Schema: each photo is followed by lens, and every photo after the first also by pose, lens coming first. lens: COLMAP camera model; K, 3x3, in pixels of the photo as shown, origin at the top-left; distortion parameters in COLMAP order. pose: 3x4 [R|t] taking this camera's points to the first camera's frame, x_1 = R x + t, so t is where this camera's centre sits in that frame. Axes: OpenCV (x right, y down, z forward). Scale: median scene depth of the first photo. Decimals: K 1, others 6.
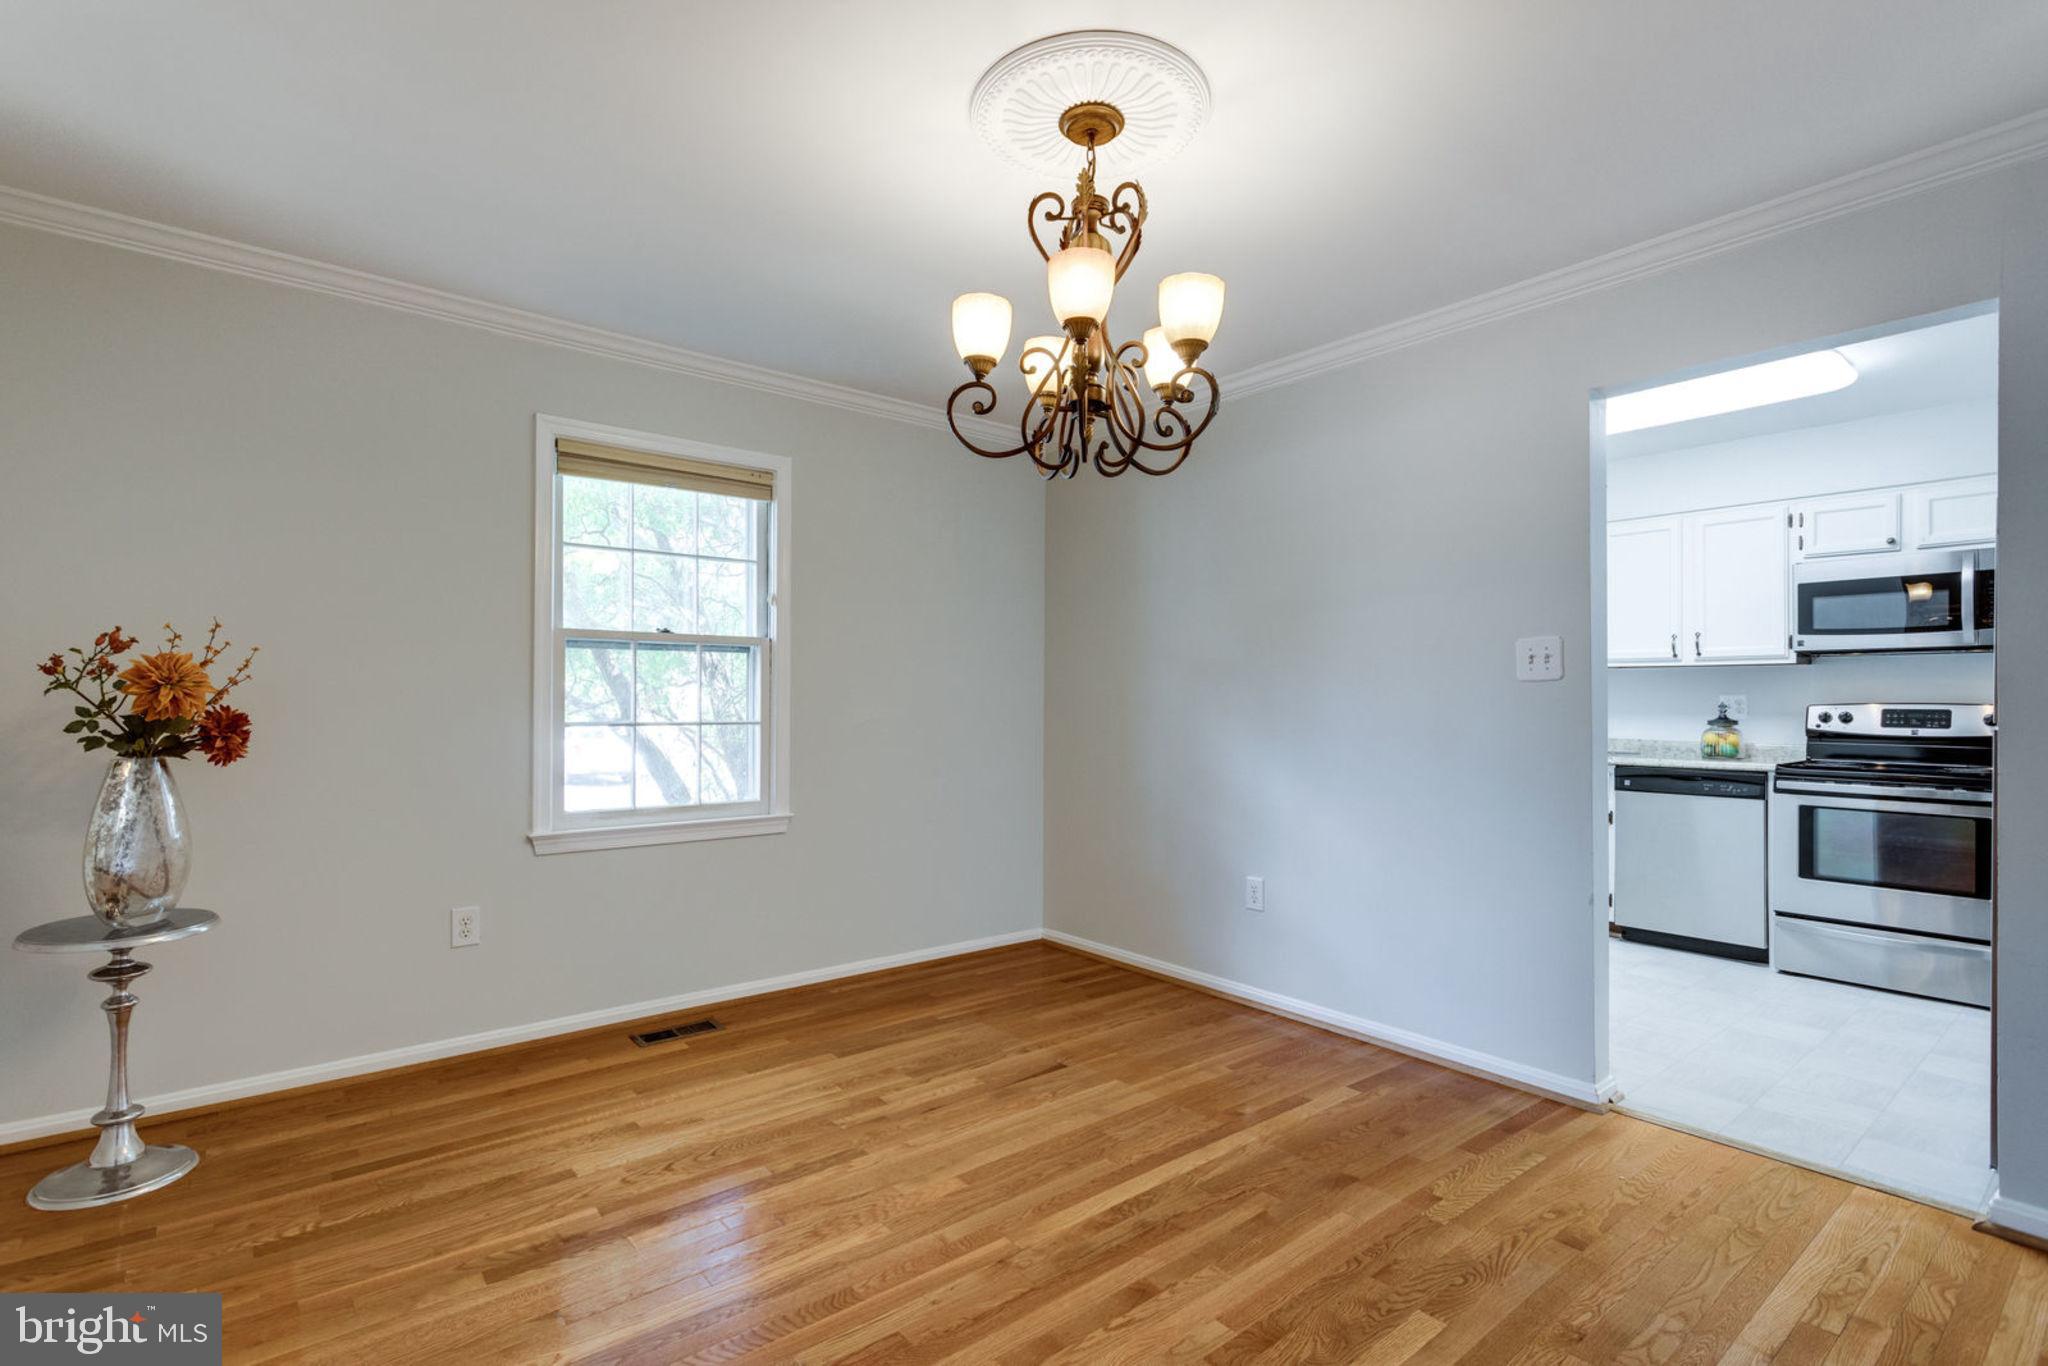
lens RADIAL K [[963.6, 0, 1024.0], [0, 963.6, 683.0], [0, 0, 1]] dist [-0.000091, 0.001024]
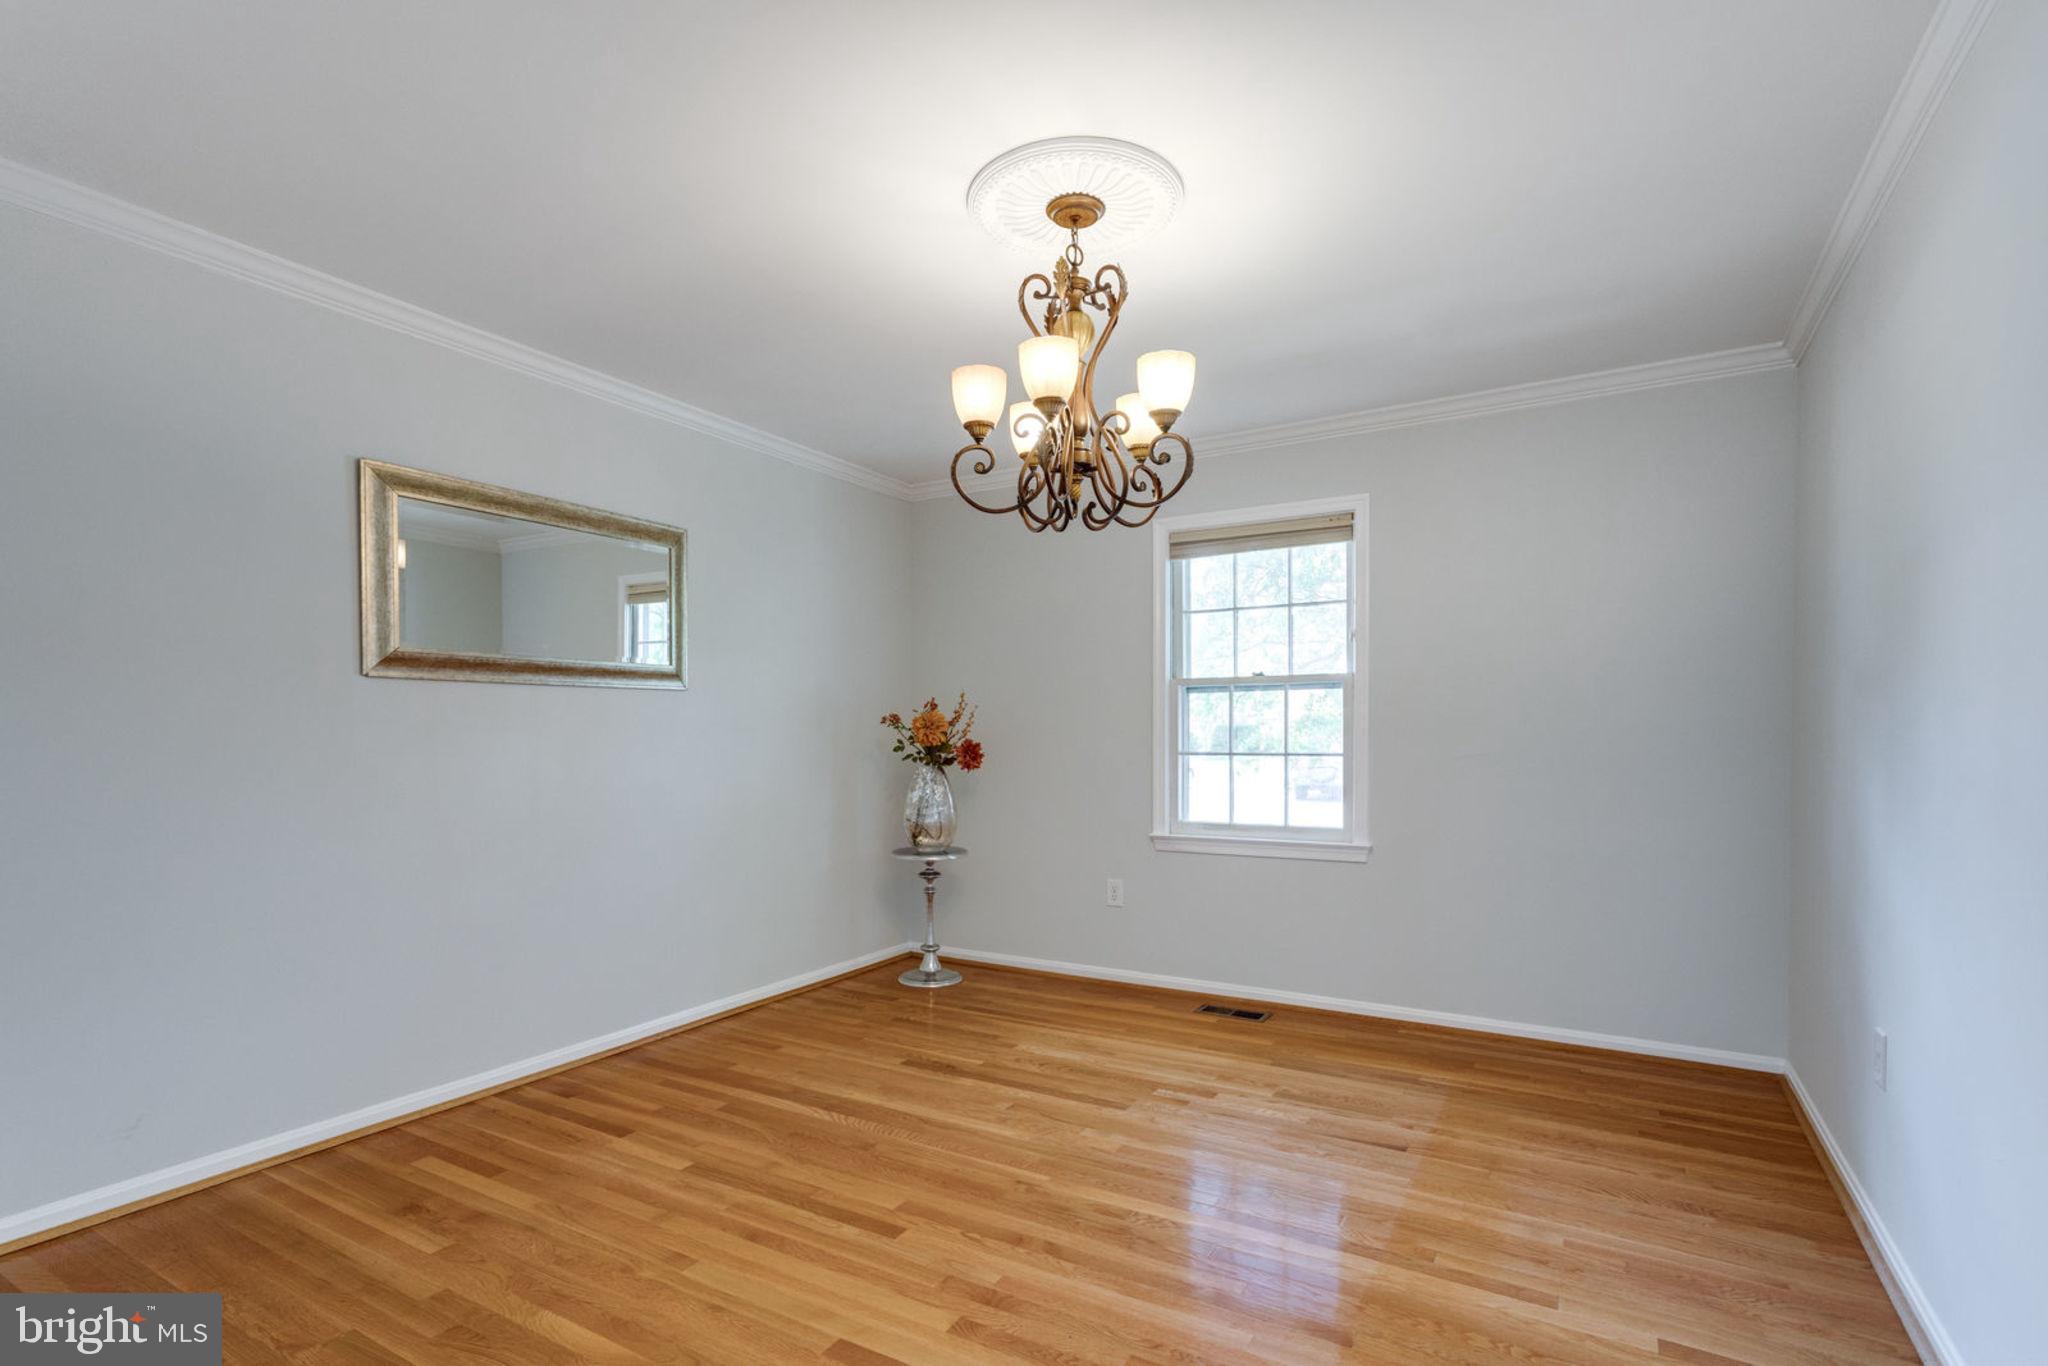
lens RADIAL K [[993.2, 0, 1003.2], [0, 993.2, 733.1], [0, 0, 1]] dist [-0.000015, 0.000309]
pose [[0.327429, -0.006147, -0.944856, 0.794822], [0.023884, 0.999713, 0.001772, 0.009419], [0.944574, -0.023147, 0.327482, 0.380276]]
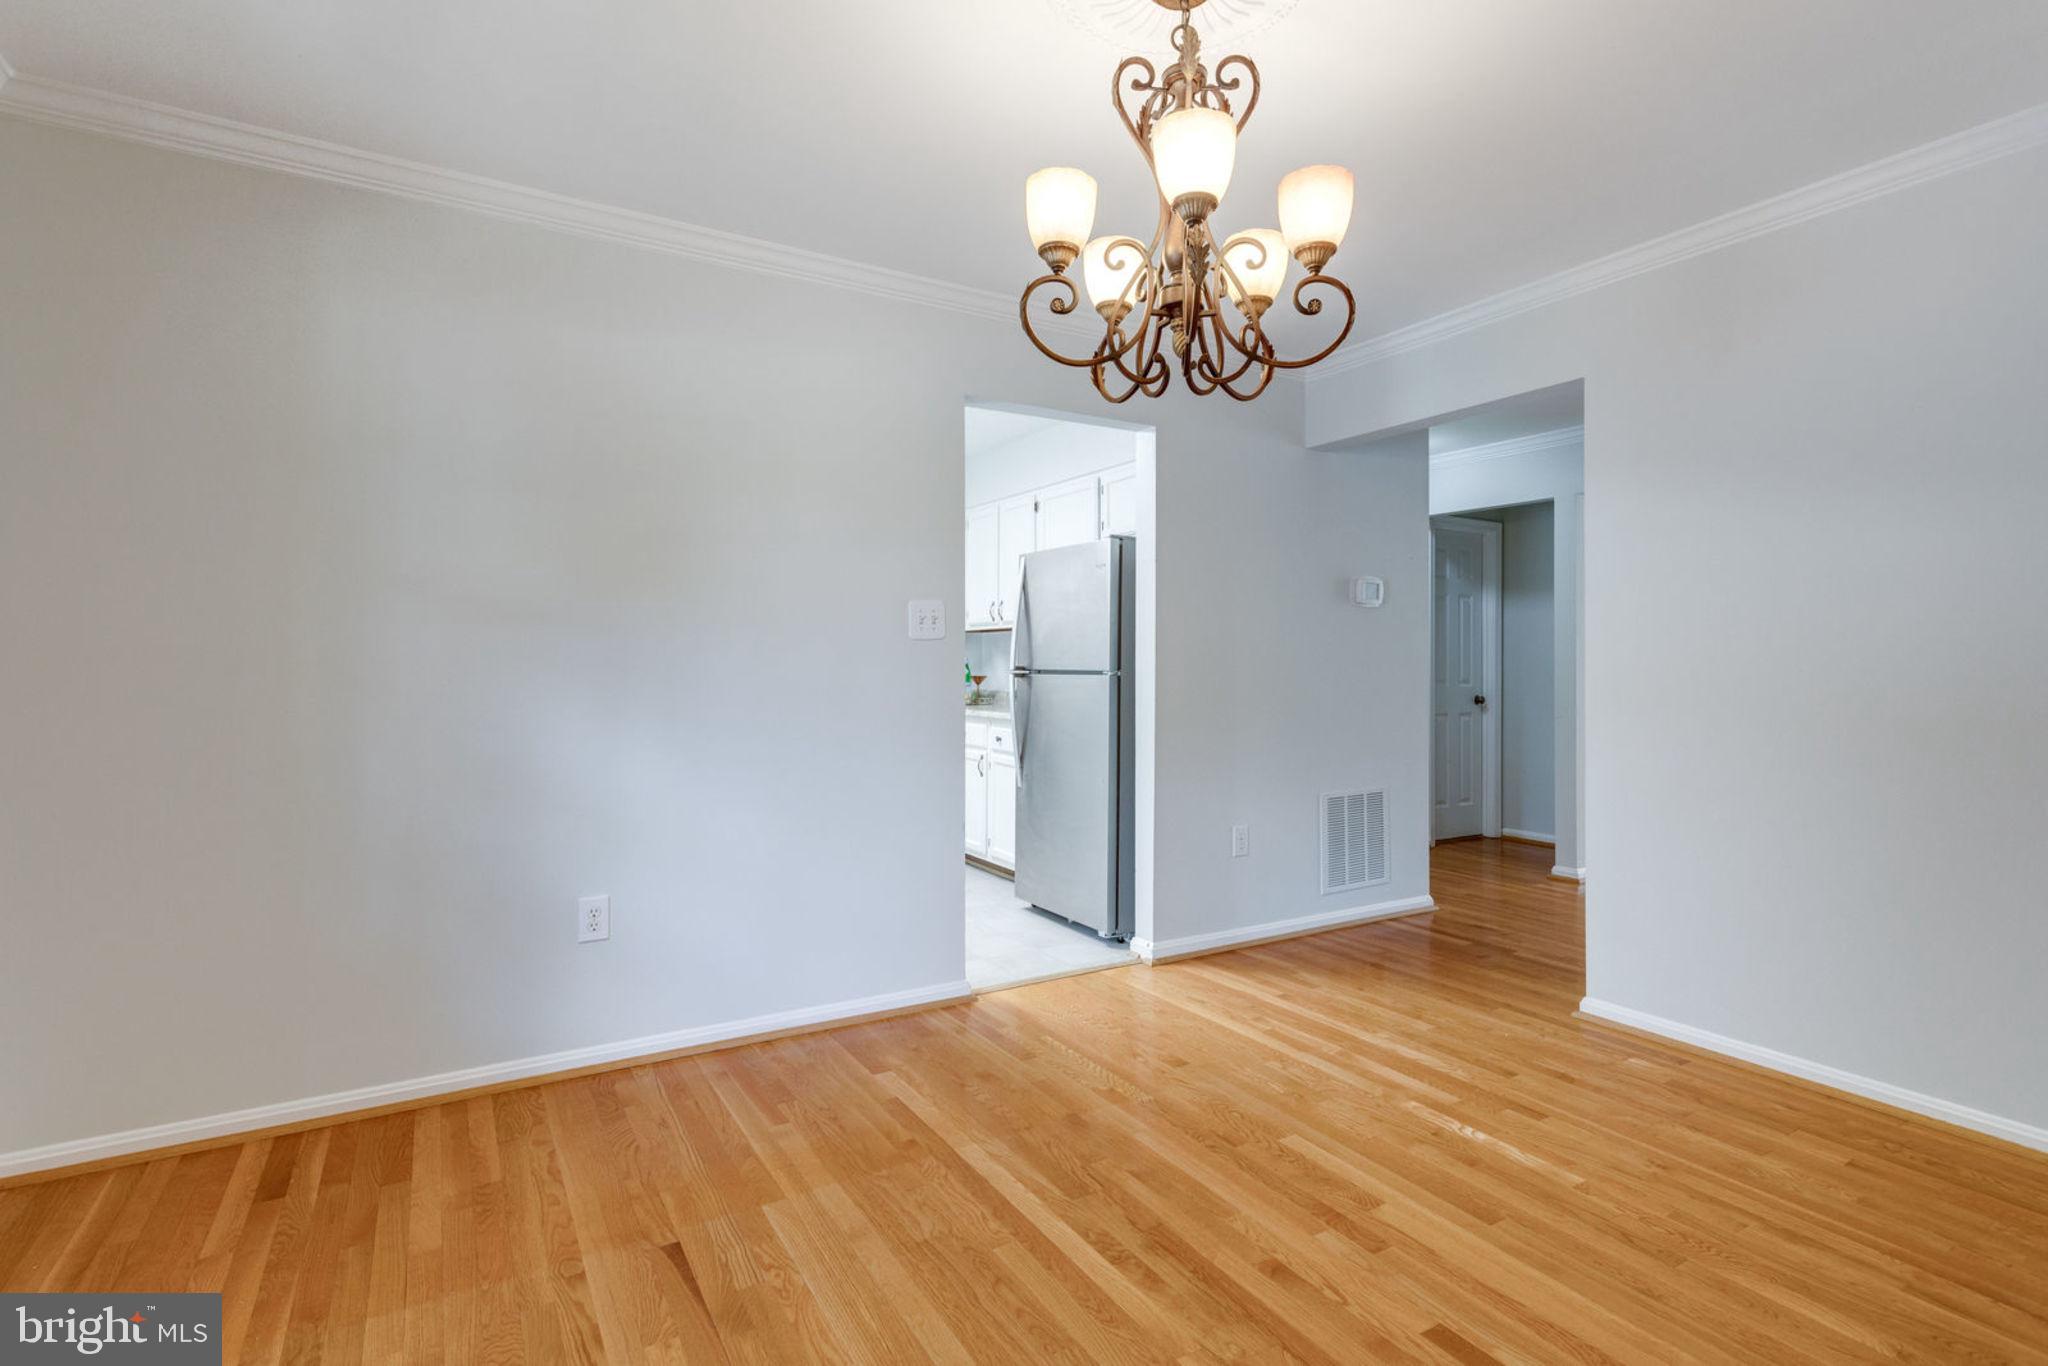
lens RADIAL K [[980.9, 0, 1027.8], [0, 980.9, 651.2], [0, 0, 1]] dist [0.000597, 0.000724]
pose [[0.150809, 0.005389, 0.988548, -0.566229], [-0.021800, 0.999760, -0.002125, 0.010276], [-0.988323, -0.021230, 0.150890, 0.703161]]
